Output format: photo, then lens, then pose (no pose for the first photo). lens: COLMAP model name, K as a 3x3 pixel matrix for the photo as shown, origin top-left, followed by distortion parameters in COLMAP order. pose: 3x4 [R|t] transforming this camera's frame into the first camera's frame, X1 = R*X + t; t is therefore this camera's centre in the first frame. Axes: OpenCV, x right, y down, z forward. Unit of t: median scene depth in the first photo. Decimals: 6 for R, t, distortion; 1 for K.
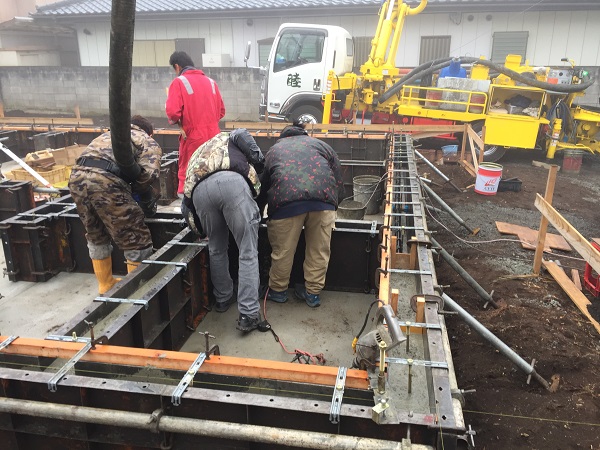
lens RADIAL K [[514.9, 0, 300.1], [0, 514.9, 224.5], [0, 0, 1]] dist [0.015691, -0.008524]
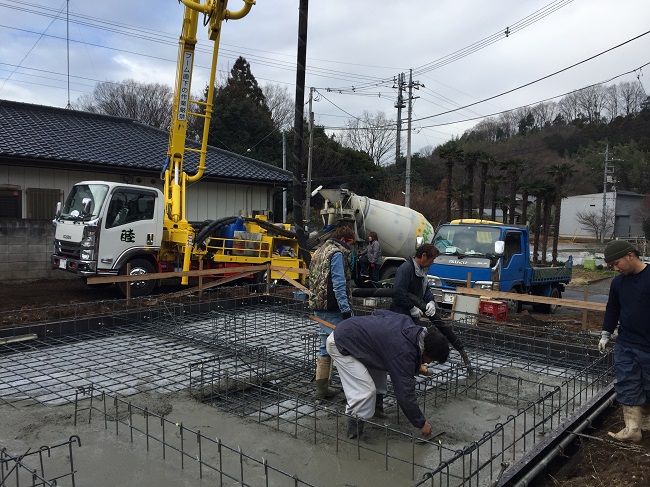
lens RADIAL K [[557.8, 0, 325.2], [0, 557.8, 244.1], [0, 0, 1]] dist [0.015691, -0.008524]
pose [[0.507887, -0.035145, 0.860707, -0.760032], [0.243518, 0.964270, -0.104321, -0.056494], [-0.826287, 0.262581, 0.498298, 0.141926]]
